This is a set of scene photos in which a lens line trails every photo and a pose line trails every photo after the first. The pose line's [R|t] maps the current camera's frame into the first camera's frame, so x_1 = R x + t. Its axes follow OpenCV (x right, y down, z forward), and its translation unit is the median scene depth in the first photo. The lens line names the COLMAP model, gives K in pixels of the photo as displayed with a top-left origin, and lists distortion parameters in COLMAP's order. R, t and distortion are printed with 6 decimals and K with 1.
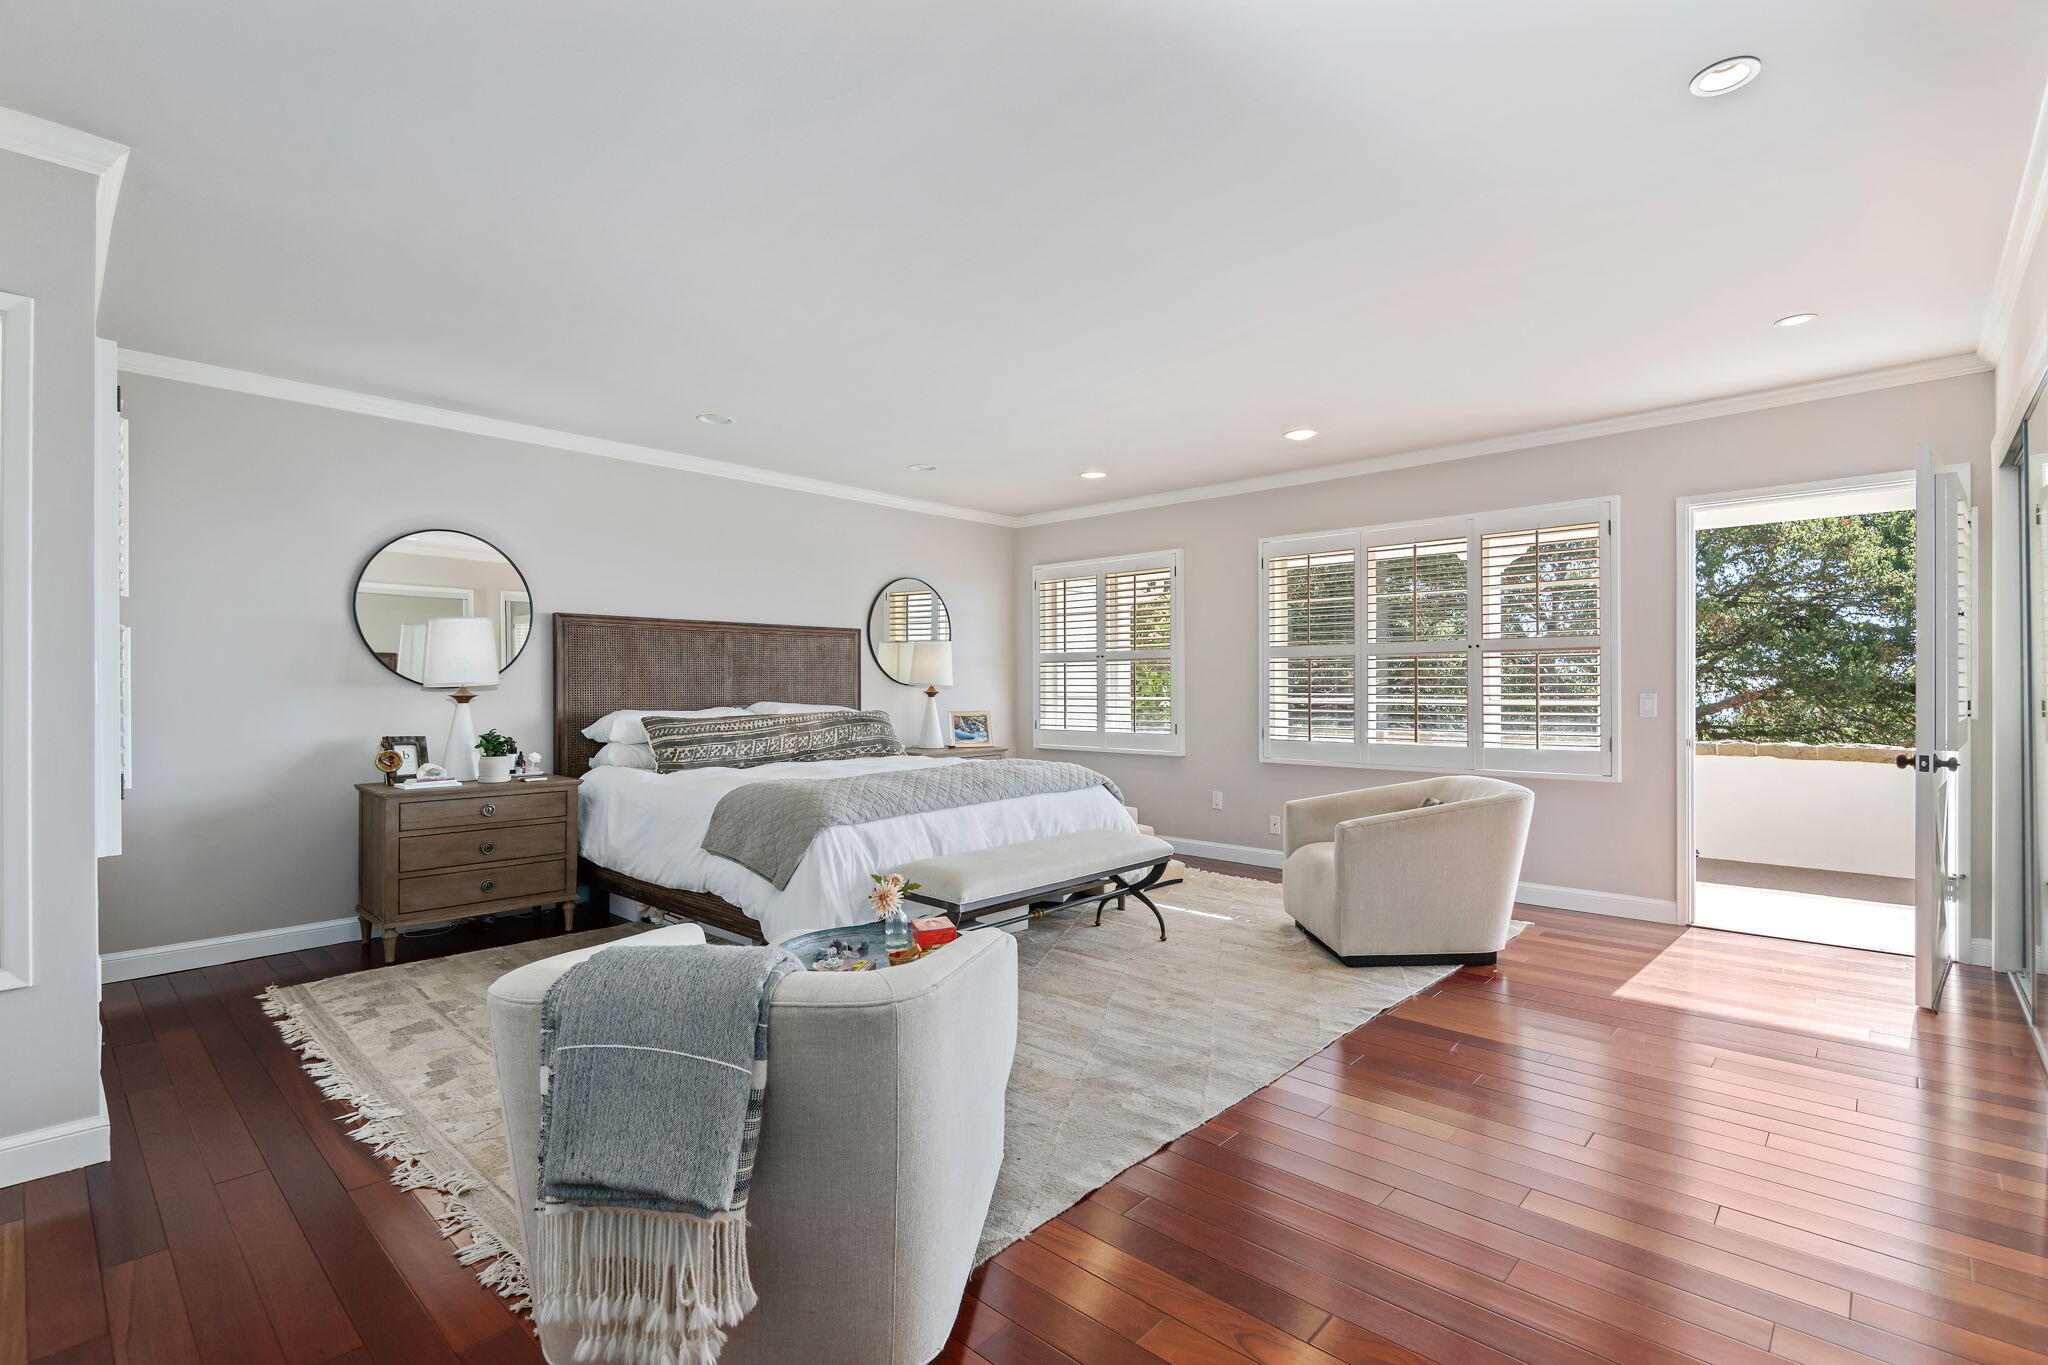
lens RADIAL K [[958.8, 0, 1024.0], [0, 958.8, 682.5], [0, 0, 1]] dist [0.000591, -0.000083]
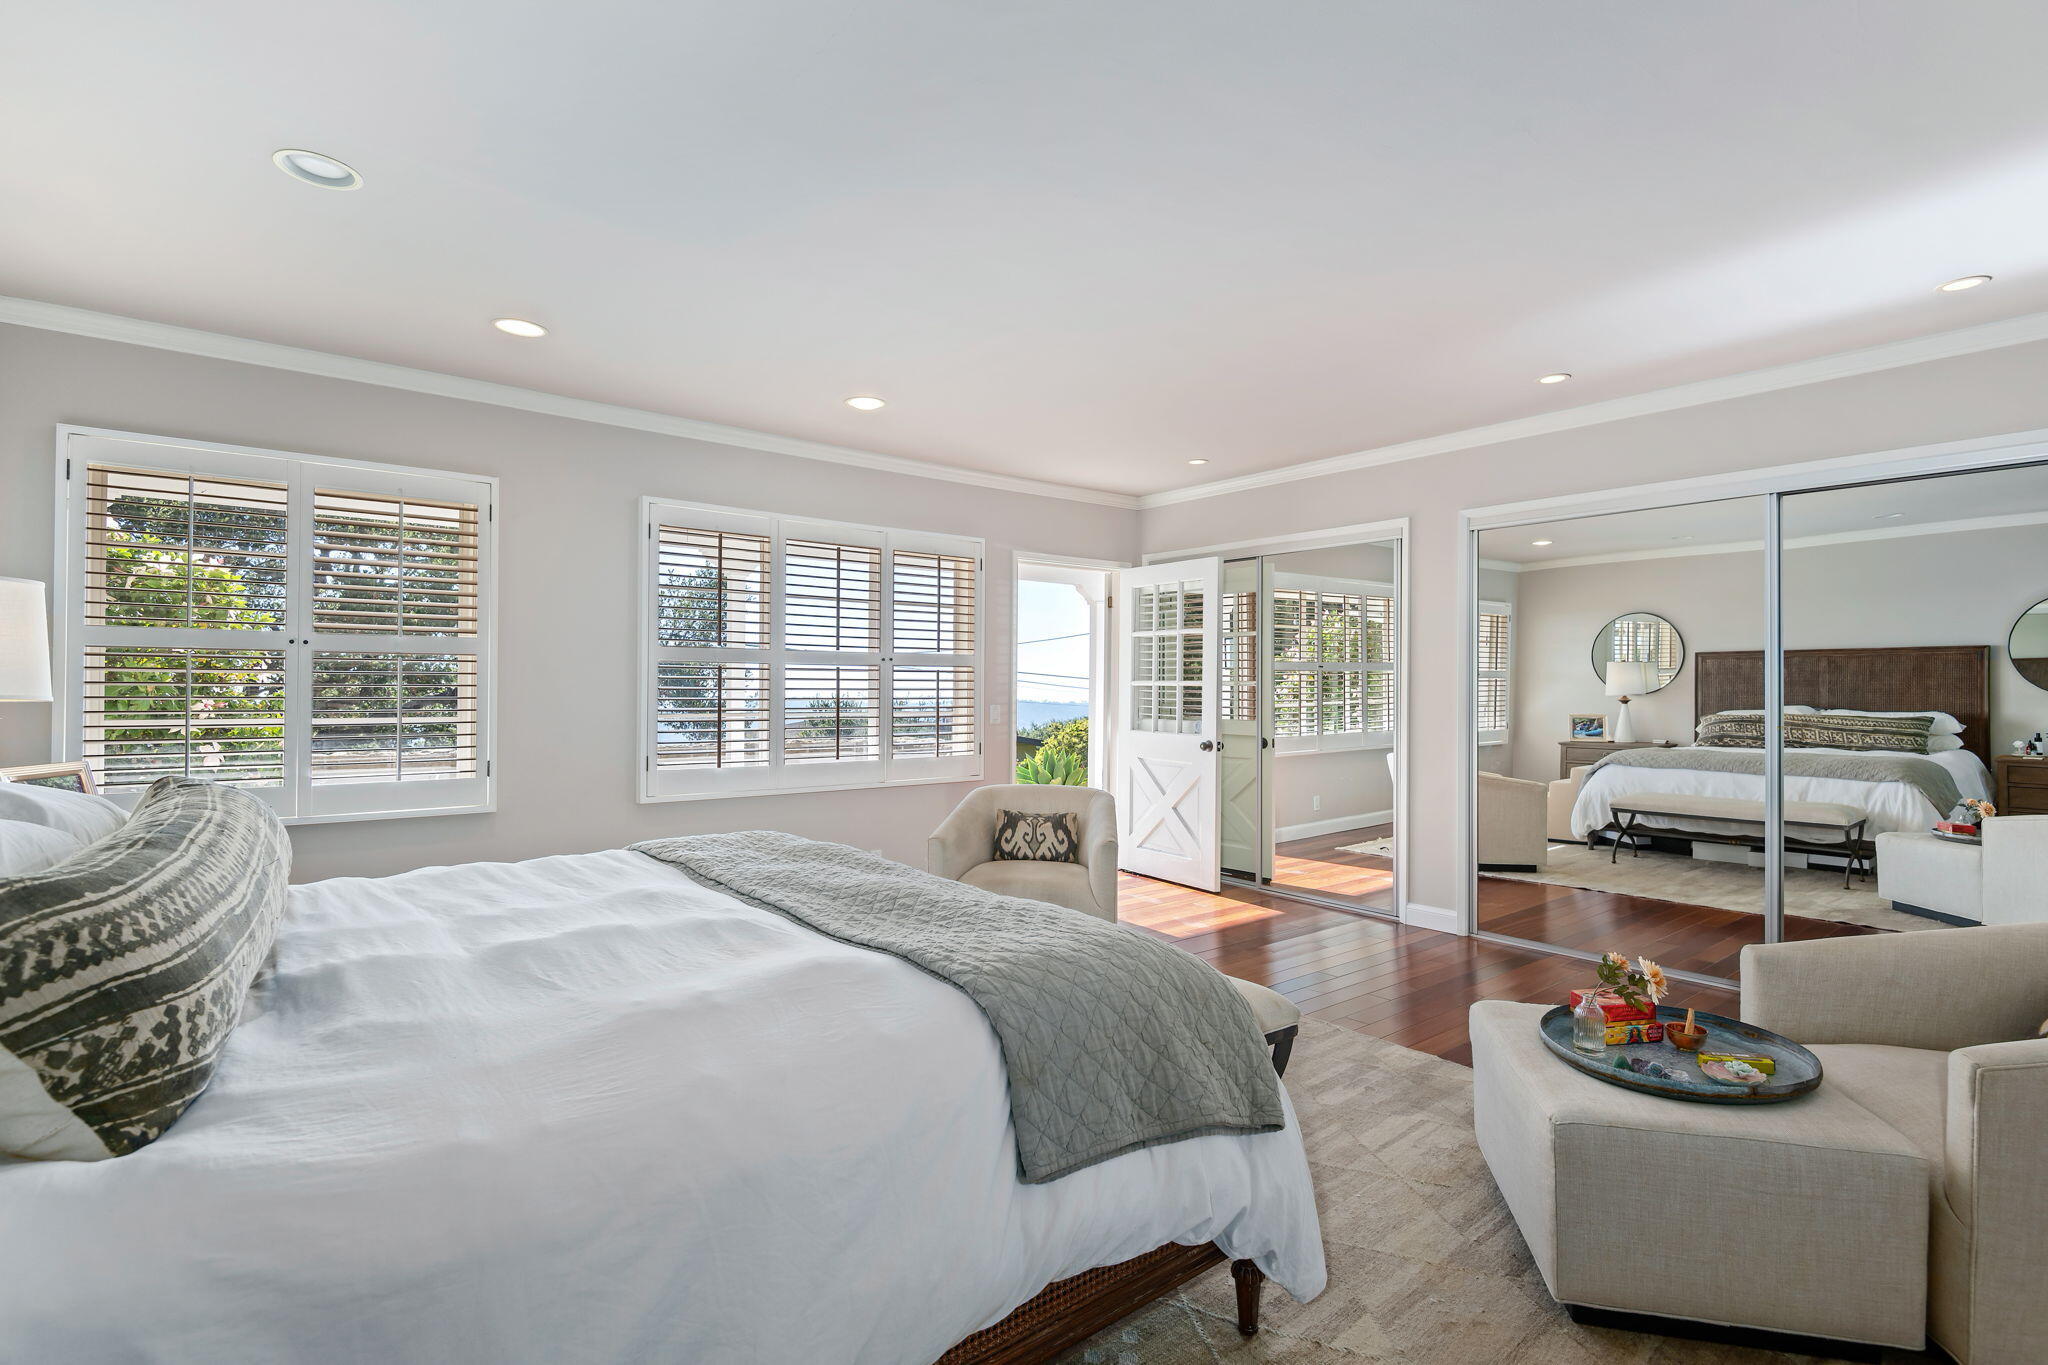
lens RADIAL K [[958.8, 0, 1024.0], [0, 958.8, 682.5], [0, 0, 1]] dist [0.000591, -0.000083]
pose [[0.141498, 0.014686, 0.989830, -0.449954], [-0.003036, 0.999892, -0.014401, 0.000939], [-0.989934, -0.000967, 0.141528, 0.637455]]
